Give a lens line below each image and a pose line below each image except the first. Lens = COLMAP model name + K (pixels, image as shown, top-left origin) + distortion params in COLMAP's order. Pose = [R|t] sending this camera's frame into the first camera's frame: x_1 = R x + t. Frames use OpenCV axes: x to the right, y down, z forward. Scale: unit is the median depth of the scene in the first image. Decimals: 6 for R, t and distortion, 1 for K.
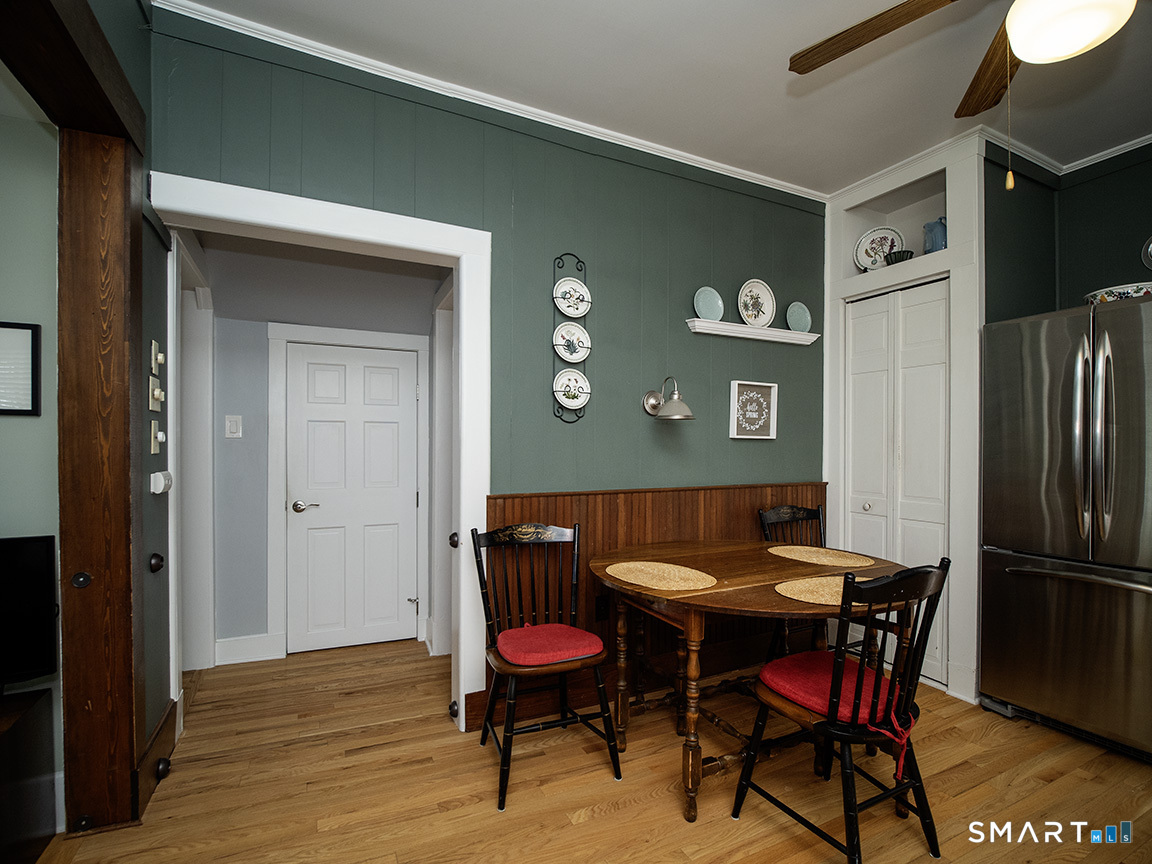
lens RADIAL K [[546.7, 0, 579.7], [0, 546.7, 450.9], [0, 0, 1]] dist [-0.006818, -0.000579]
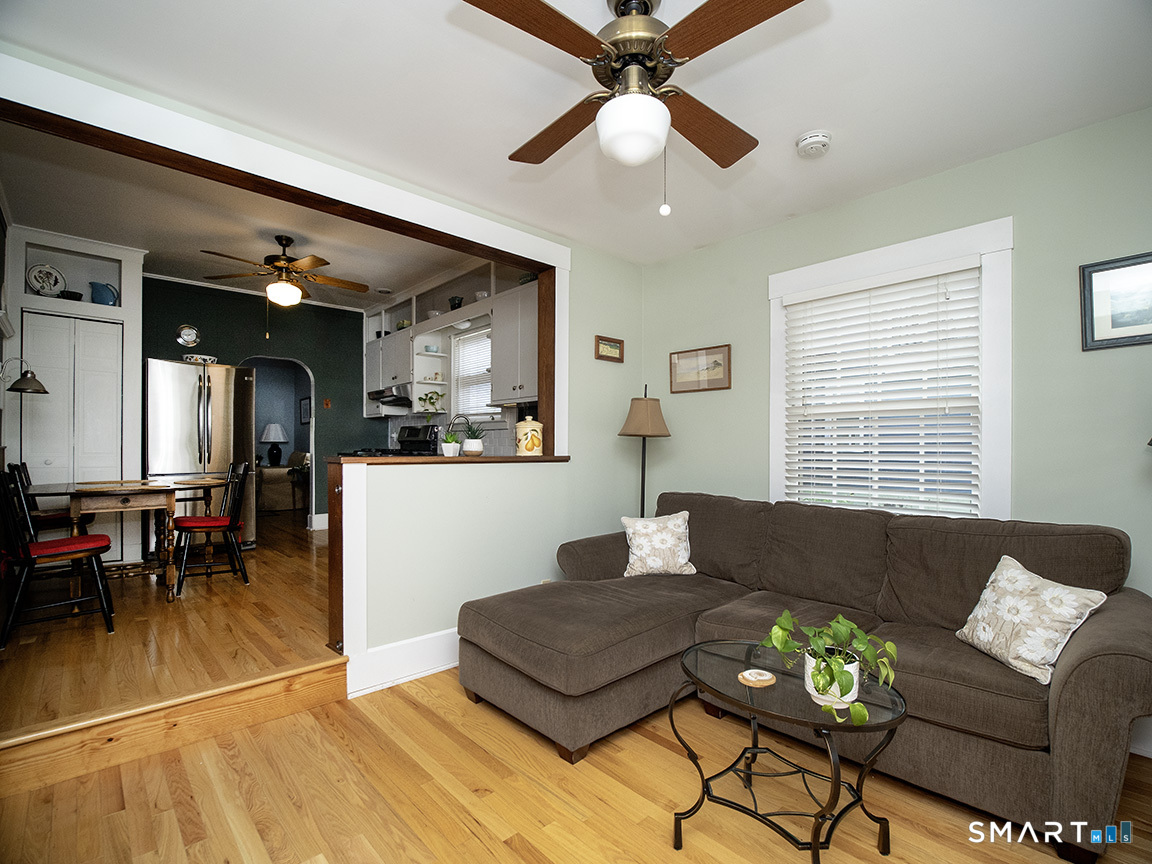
lens RADIAL K [[546.7, 0, 579.7], [0, 546.7, 450.9], [0, 0, 1]] dist [-0.006818, -0.000579]
pose [[-0.276681, -0.007795, 0.960930, -1.369606], [-0.000691, 0.999968, 0.007913, 0.068436], [-0.960961, 0.001526, -0.276678, 0.076758]]
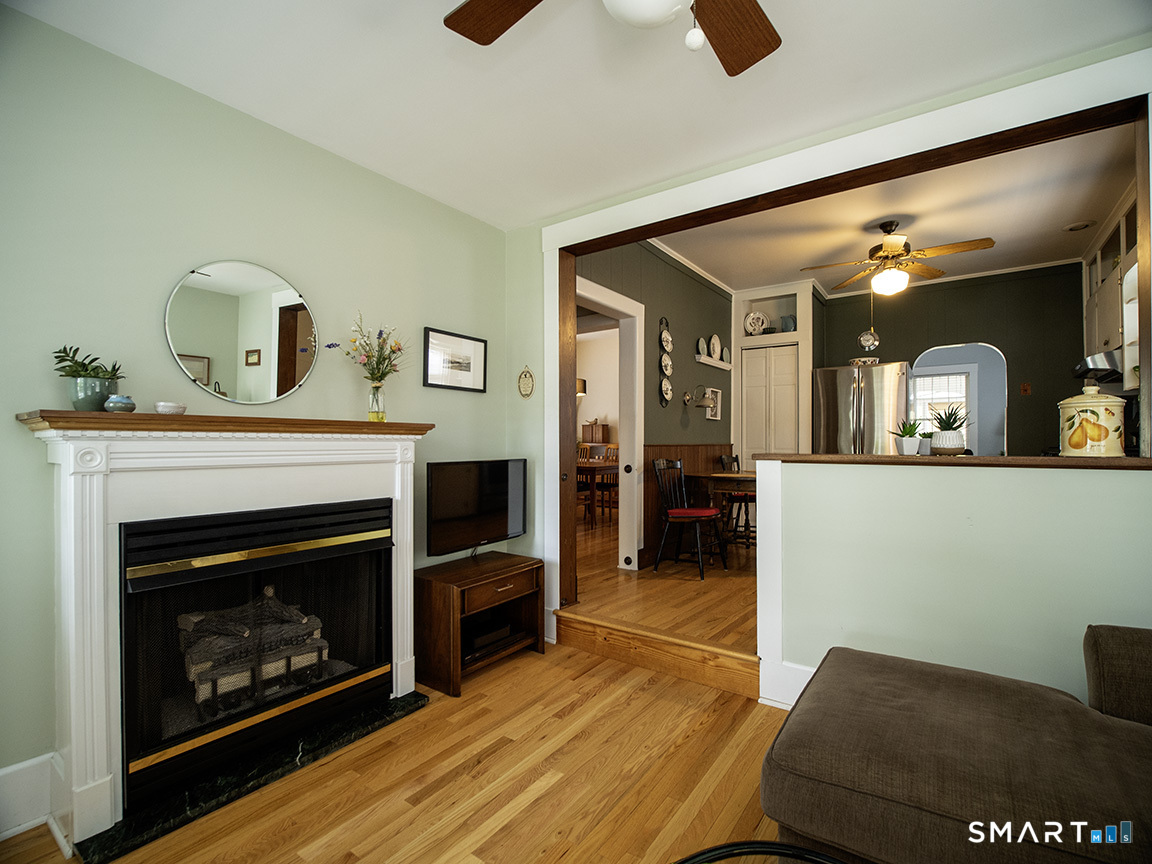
lens RADIAL K [[532.2, 0, 576.2], [0, 532.2, 445.5], [0, 0, 1]] dist [-0.000093, -0.000282]
pose [[0.885768, -0.003471, 0.464115, -1.047593], [0.003787, 0.999993, 0.000251, 0.072326], [-0.464112, 0.001535, 0.885775, -0.442974]]
